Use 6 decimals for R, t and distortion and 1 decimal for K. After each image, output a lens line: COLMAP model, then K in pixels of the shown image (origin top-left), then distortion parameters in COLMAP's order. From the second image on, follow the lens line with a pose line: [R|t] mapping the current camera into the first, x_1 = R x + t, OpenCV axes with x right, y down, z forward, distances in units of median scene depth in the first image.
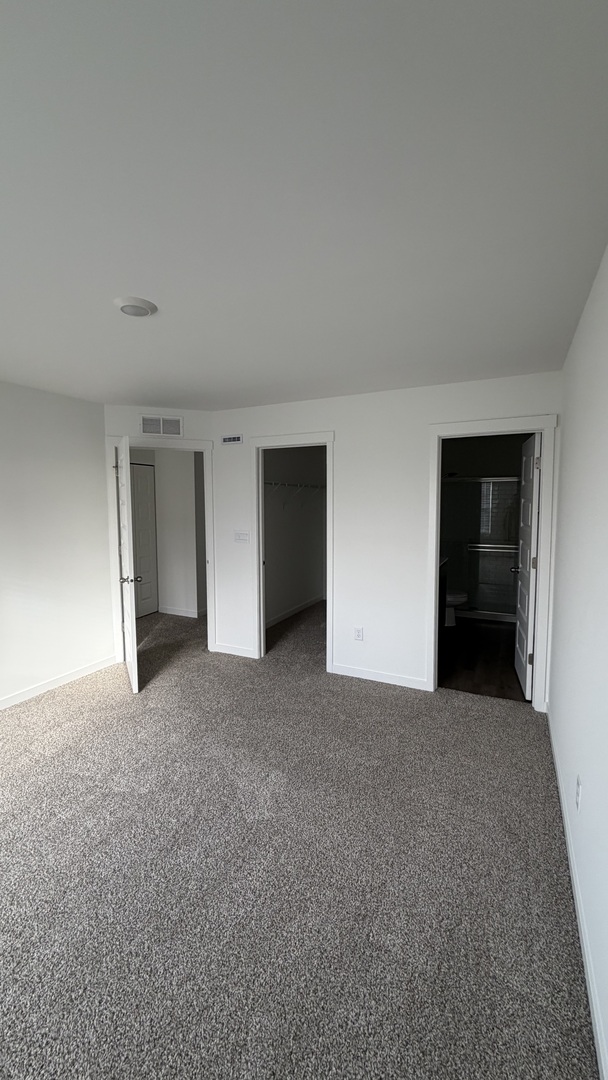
lens RADIAL K [[428.6, 0, 304.0], [0, 428.6, 537.2], [0, 0, 1]] dist [-0.001742, -0.000061]
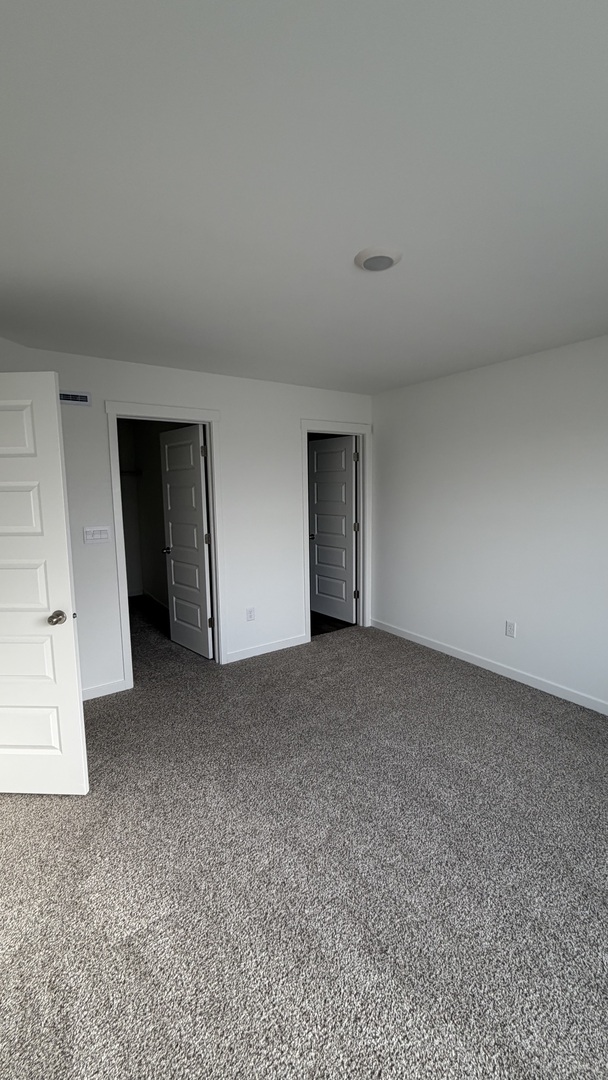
lens RADIAL K [[428.6, 0, 301.9], [0, 428.6, 539.1], [0, 0, 1]] dist [-0.001742, -0.000061]
pose [[0.501333, -0.111594, 0.858028, -0.671448], [0.089005, 0.993039, 0.077149, -0.021554], [-0.860664, 0.037691, 0.507776, 0.366225]]
